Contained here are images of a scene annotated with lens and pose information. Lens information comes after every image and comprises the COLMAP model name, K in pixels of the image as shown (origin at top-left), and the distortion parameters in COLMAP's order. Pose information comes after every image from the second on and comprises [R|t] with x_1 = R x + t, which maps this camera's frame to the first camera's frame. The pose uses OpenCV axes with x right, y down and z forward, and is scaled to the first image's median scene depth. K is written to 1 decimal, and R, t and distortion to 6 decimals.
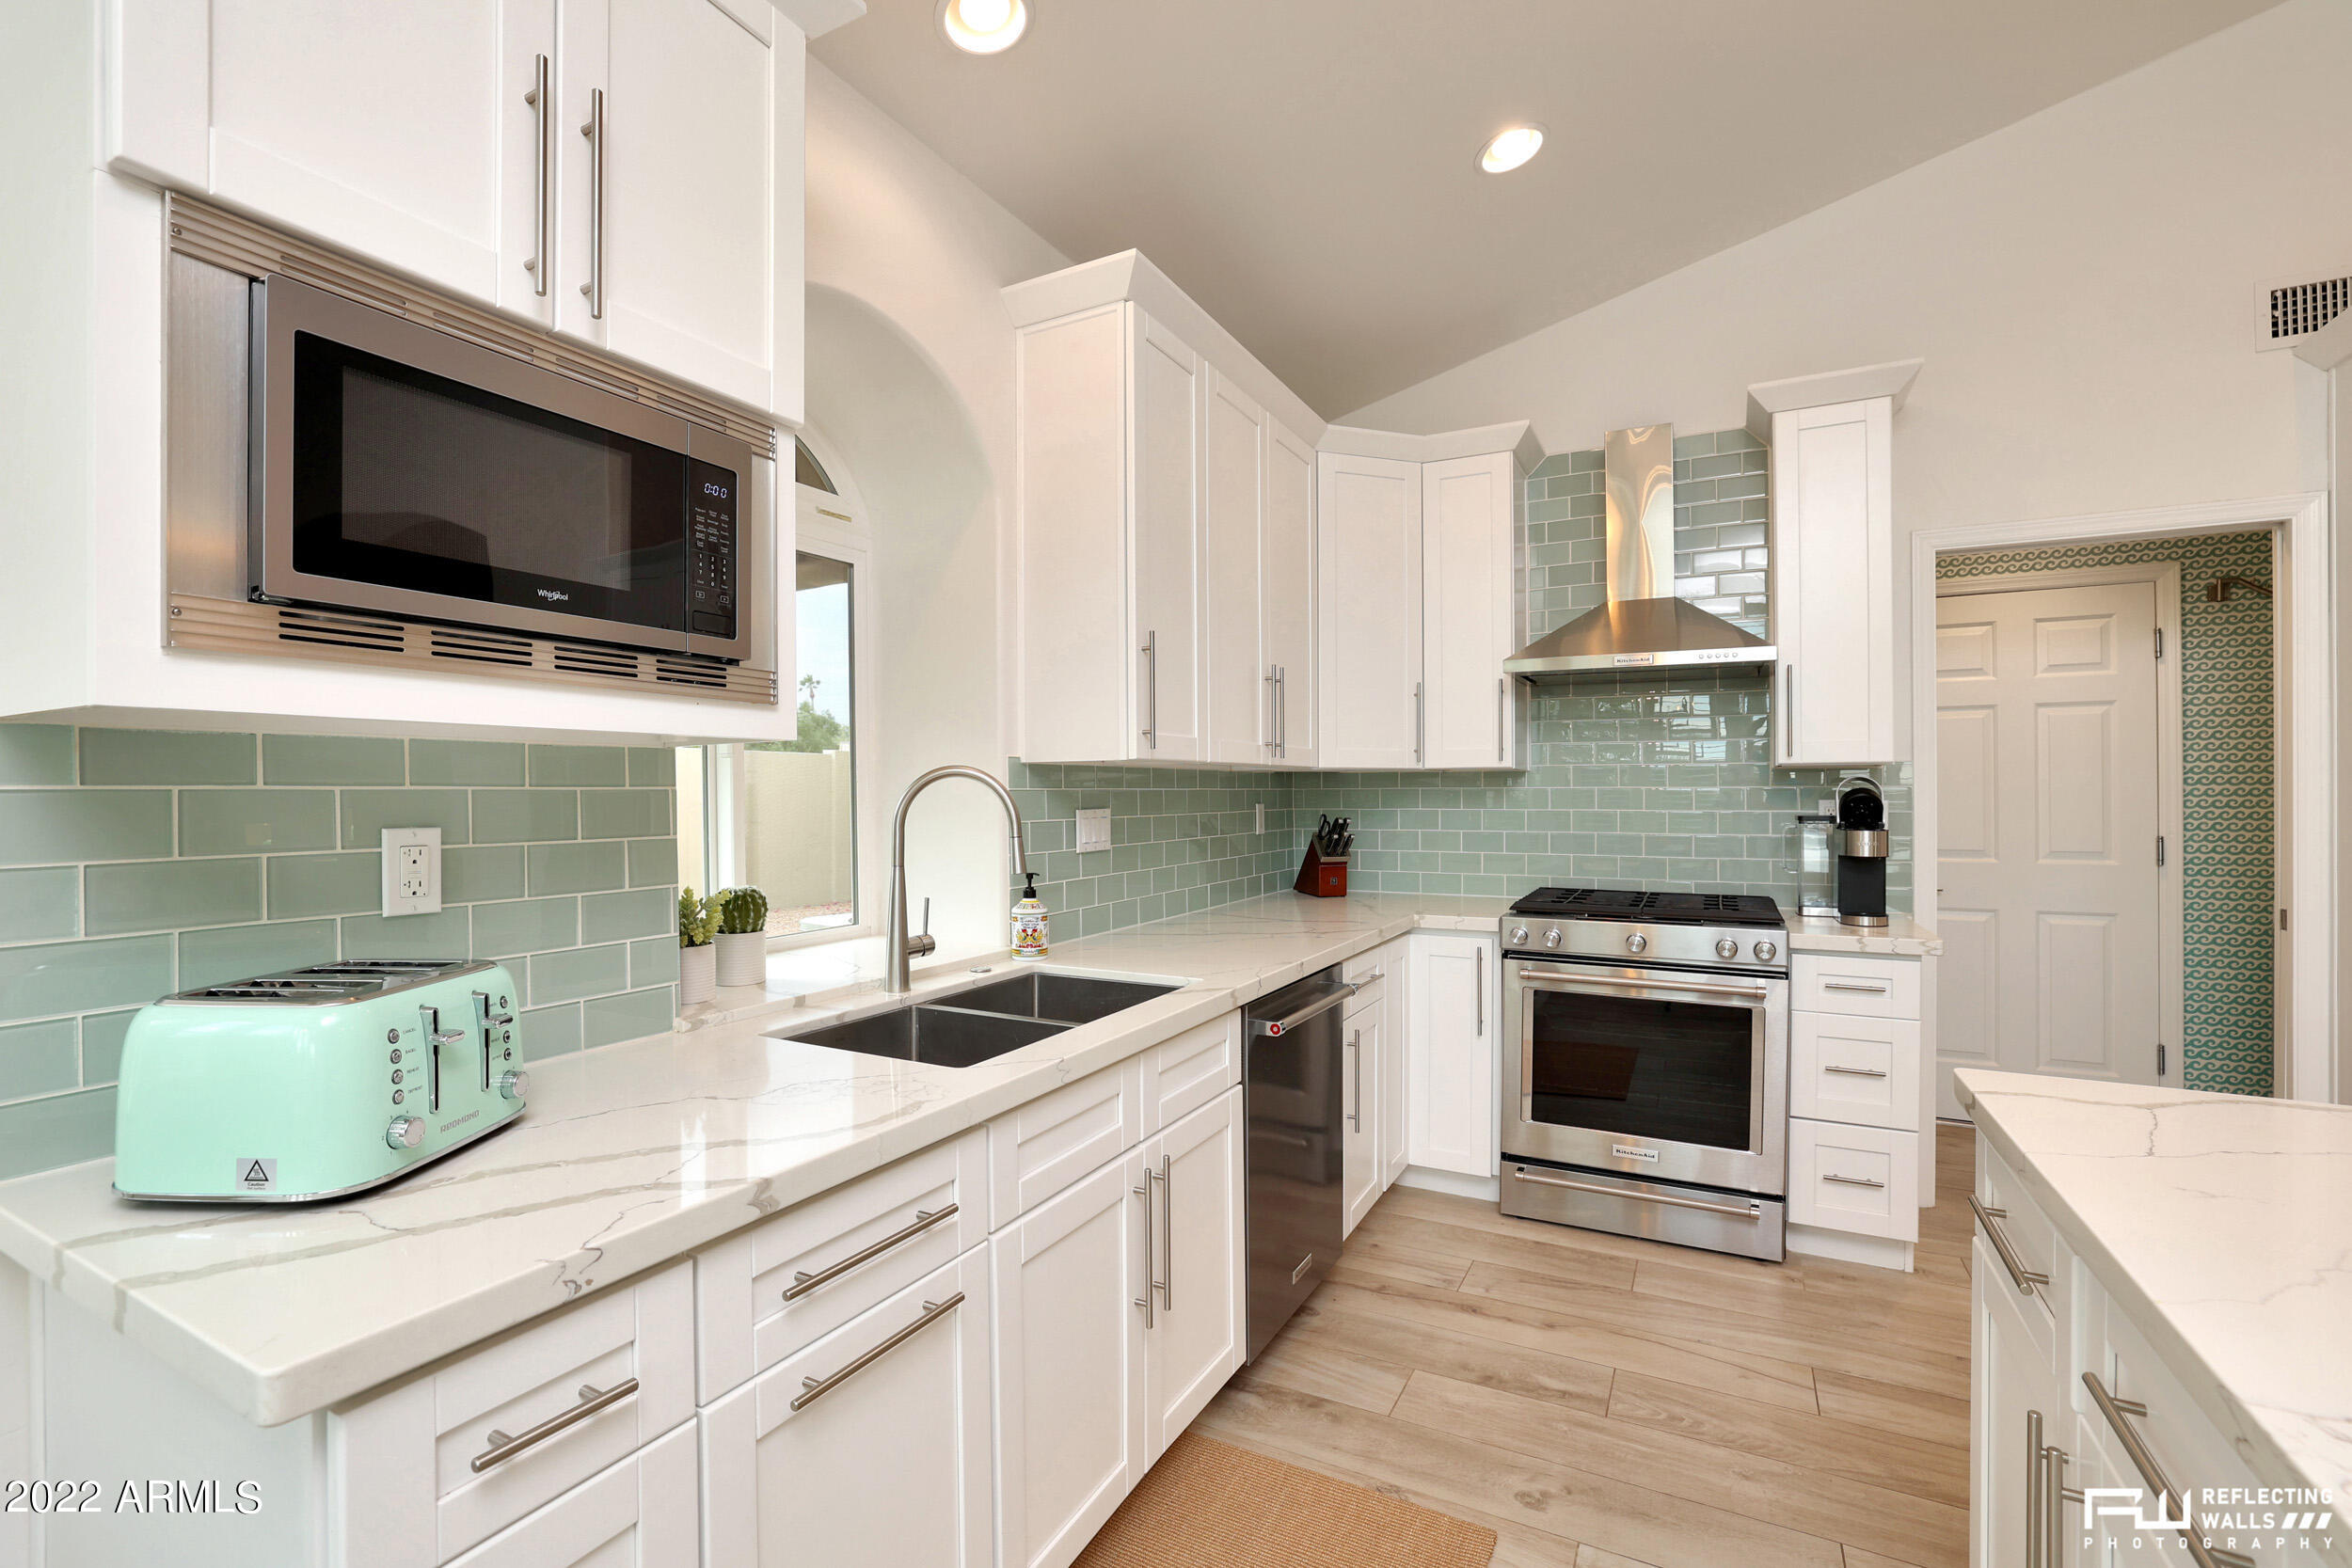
lens RADIAL K [[1038.7, 0, 1157.8], [0, 1038.7, 795.5], [0, 0, 1]] dist [-0.026719, 0.007379]
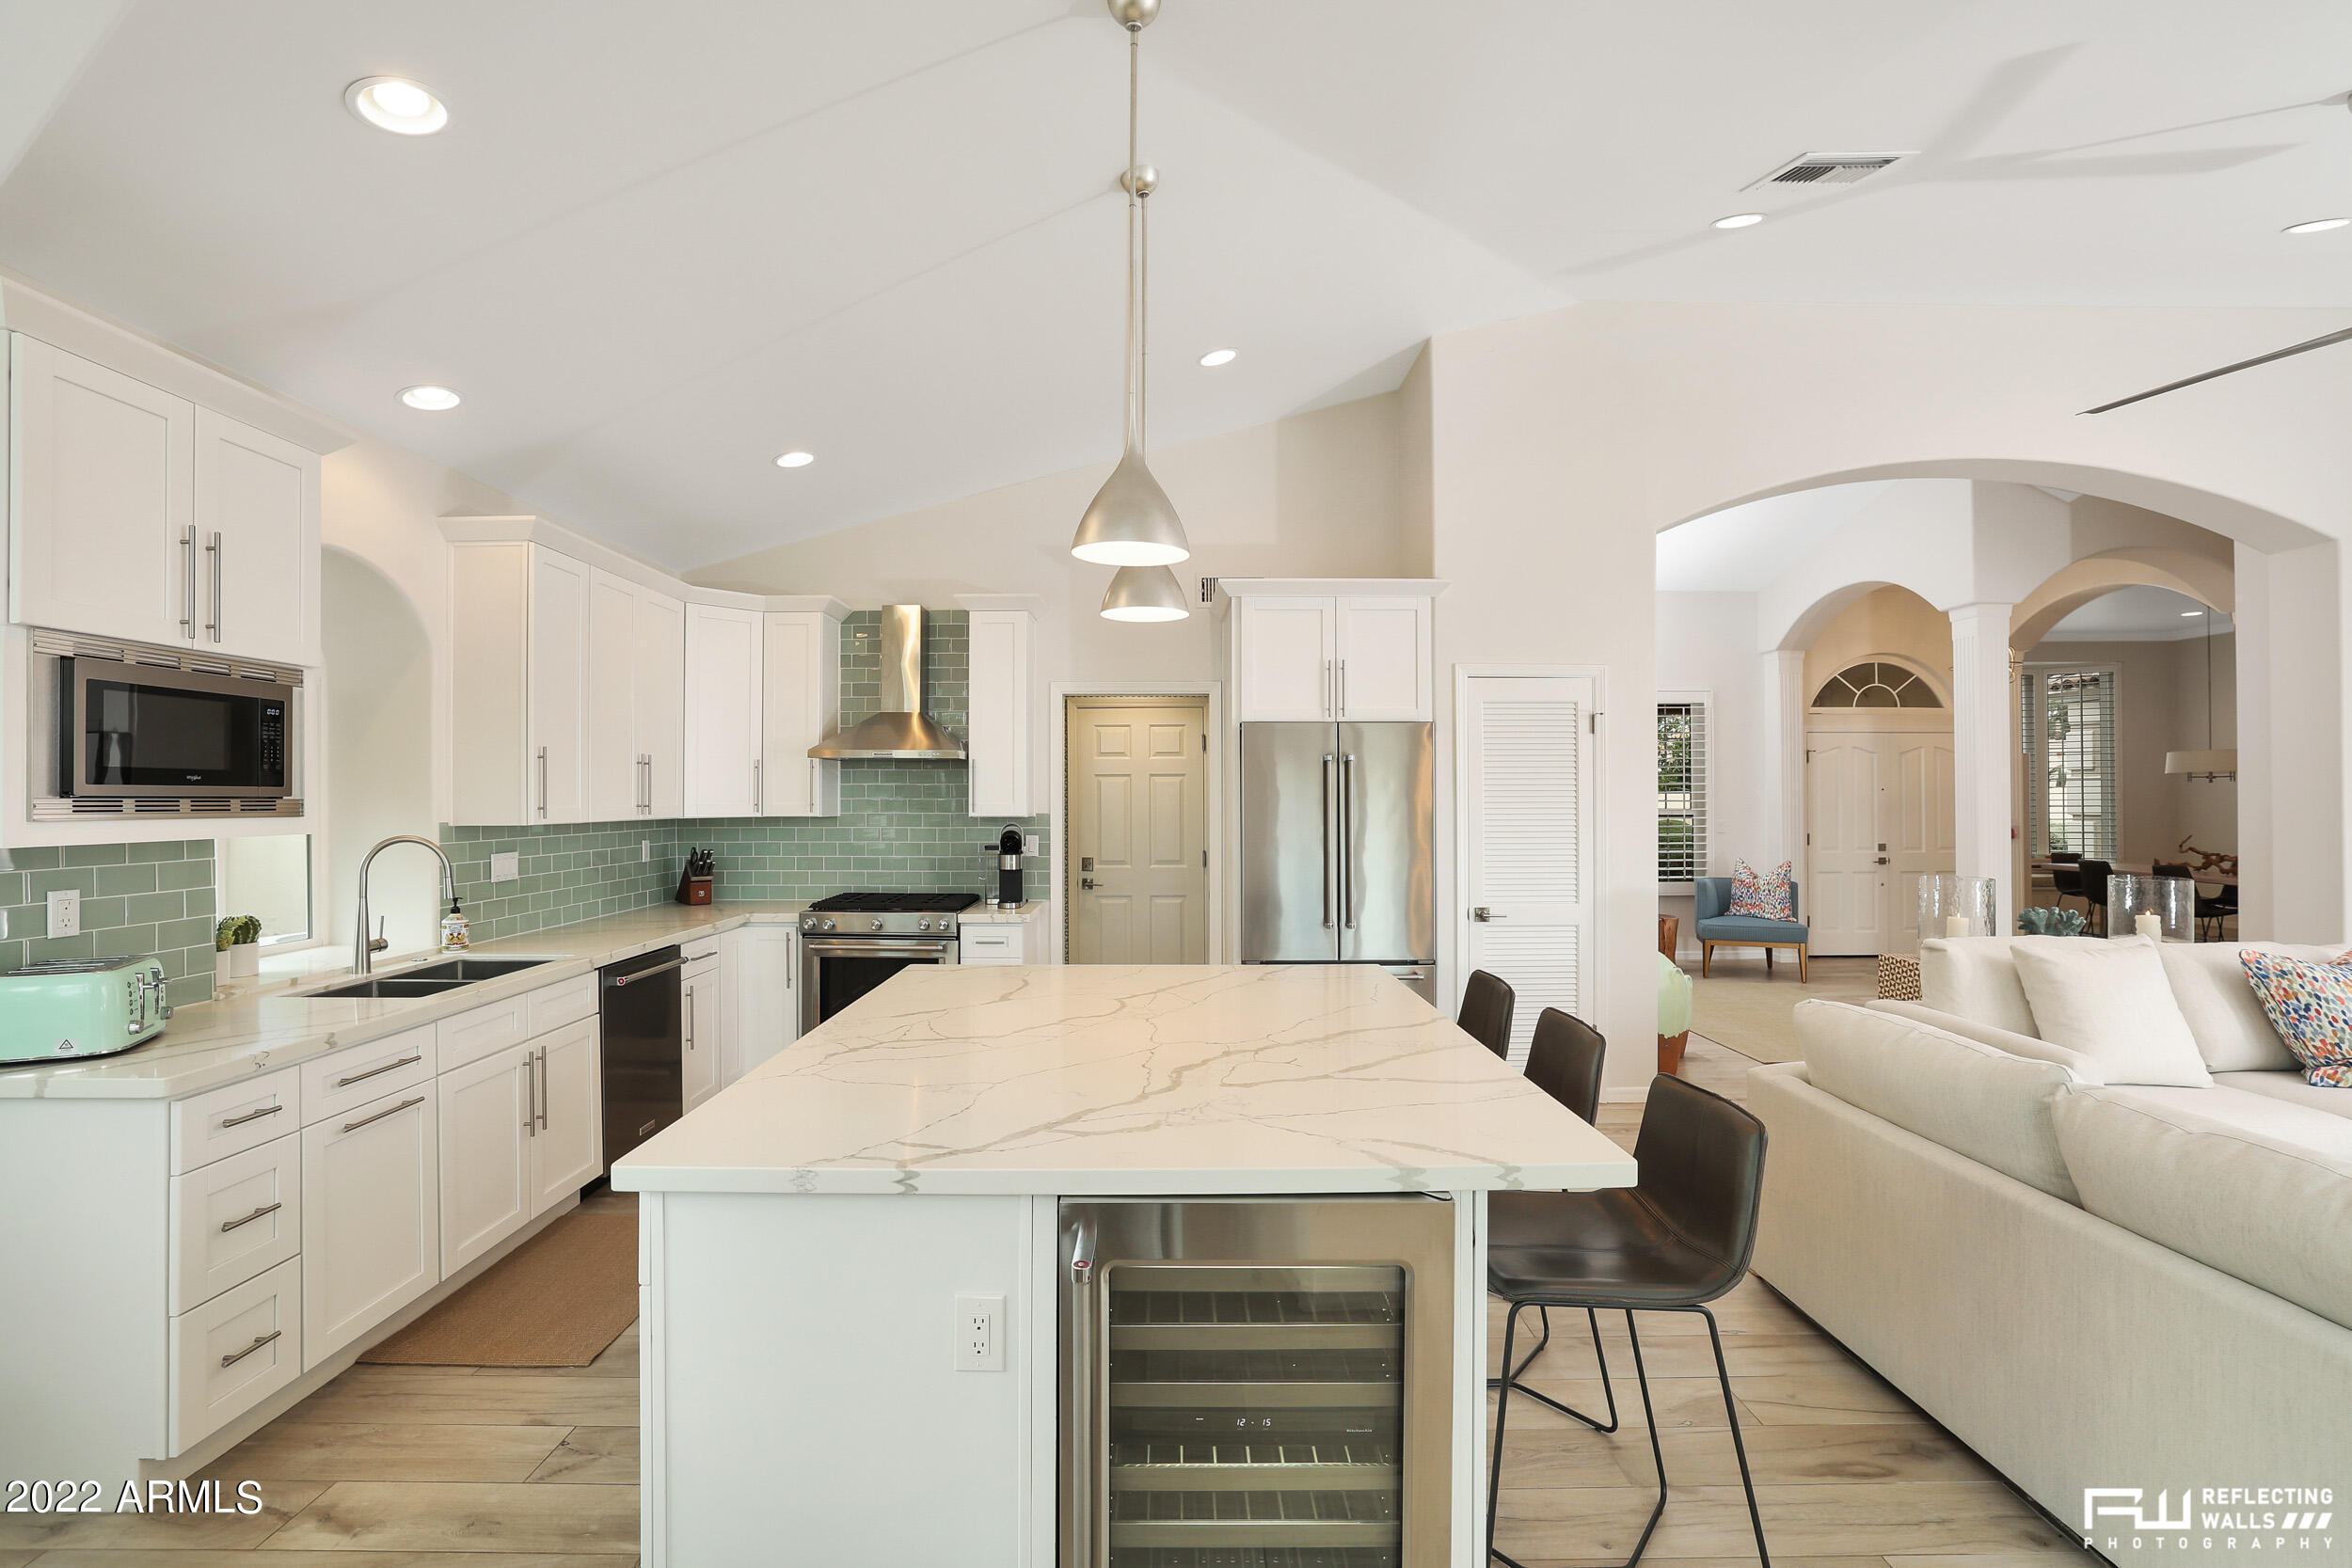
lens RADIAL K [[1038.7, 0, 1164.8], [0, 1038.7, 789.2], [0, 0, 1]] dist [-0.026719, 0.007379]
pose [[0.880603, 0.006054, 0.473815, 0.098915], [-0.001833, 0.999954, -0.009369, -0.090033], [-0.473850, 0.007382, 0.880574, -1.025038]]
